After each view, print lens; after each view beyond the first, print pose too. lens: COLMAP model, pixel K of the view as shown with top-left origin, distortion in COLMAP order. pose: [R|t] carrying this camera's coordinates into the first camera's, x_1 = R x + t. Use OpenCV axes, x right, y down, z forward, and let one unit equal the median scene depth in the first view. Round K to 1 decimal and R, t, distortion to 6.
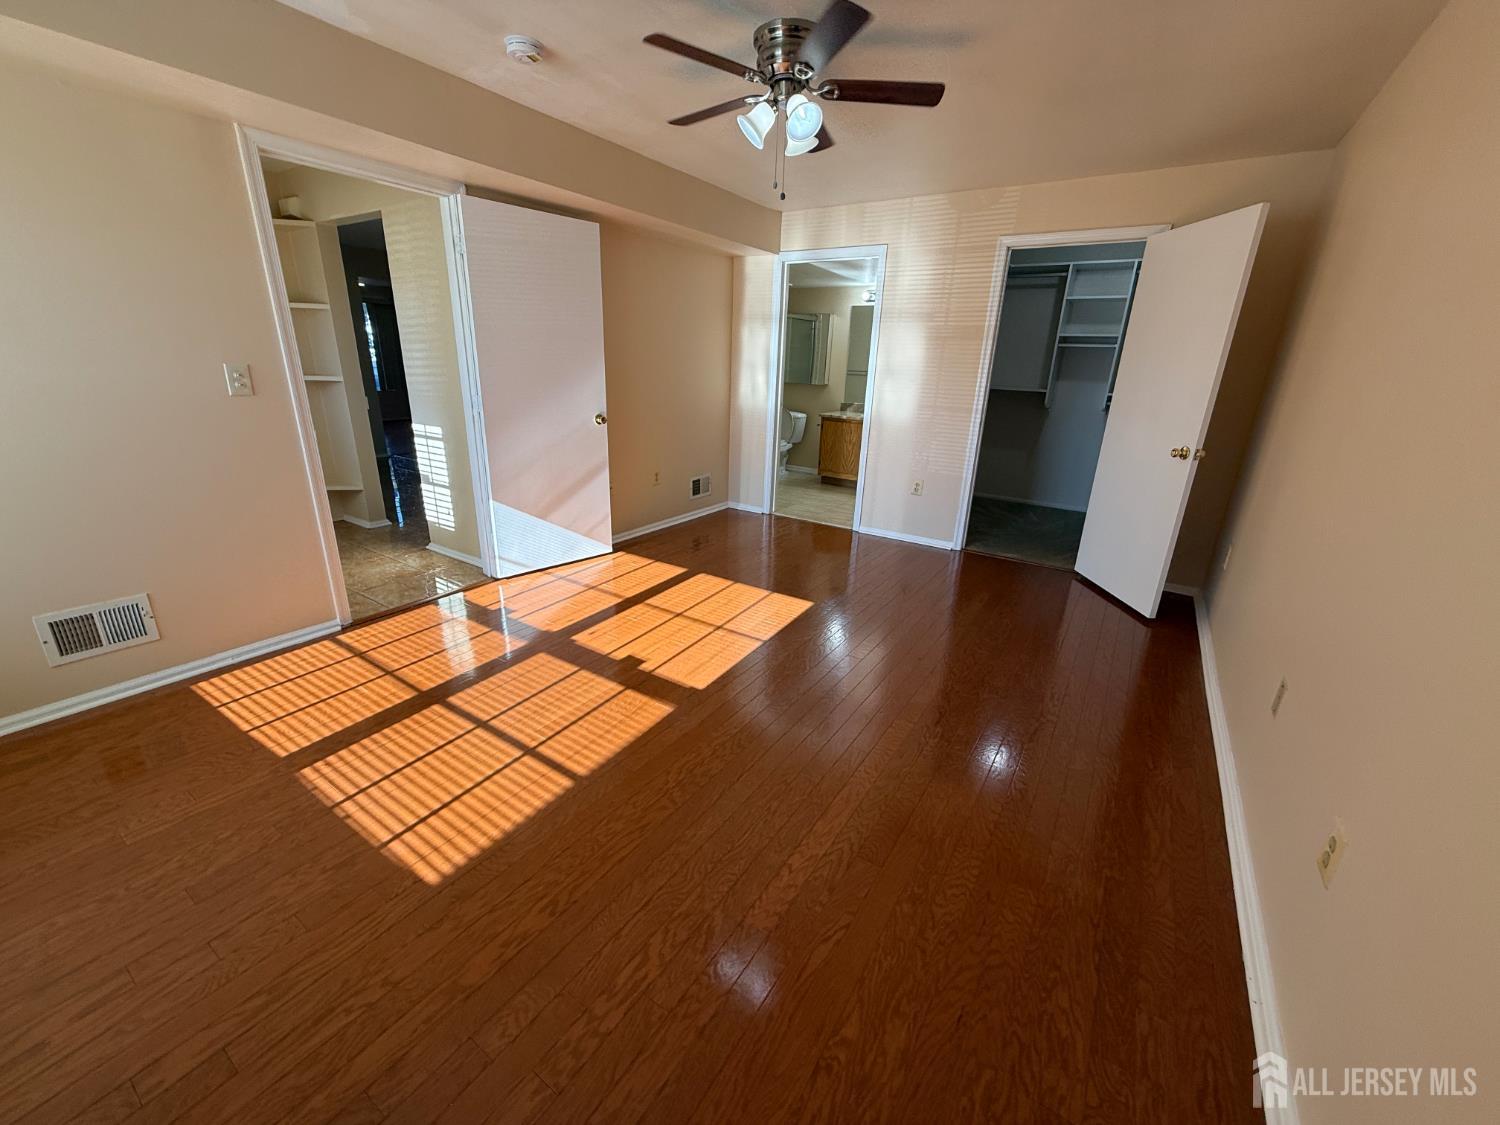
lens RADIAL K [[596.3, 0, 752.6], [0, 596.3, 565.1], [0, 0, 1]] dist [0.000333, 0.000007]
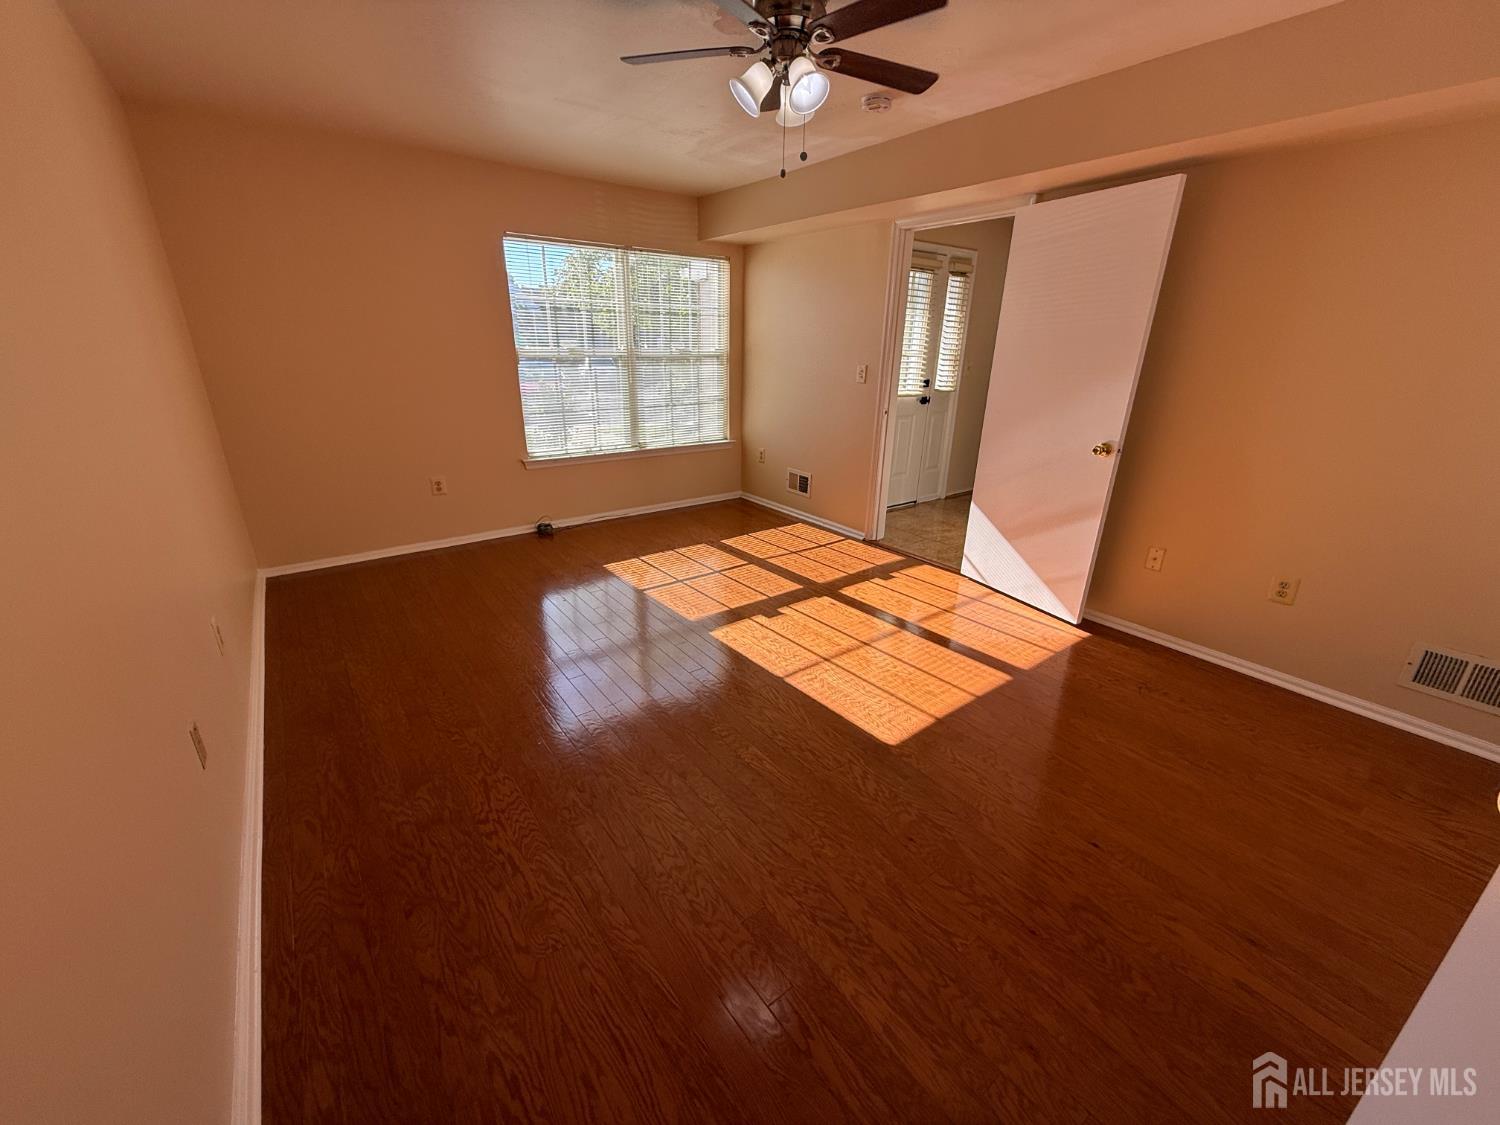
lens RADIAL K [[596.3, 0, 751.9], [0, 596.3, 557.2], [0, 0, 1]] dist [0.000333, 0.000007]
pose [[-0.338404, 0.273964, -0.900237, 0.754703], [-0.344101, 0.854395, 0.389363, -0.338861], [0.875830, 0.441534, -0.194859, 1.044226]]
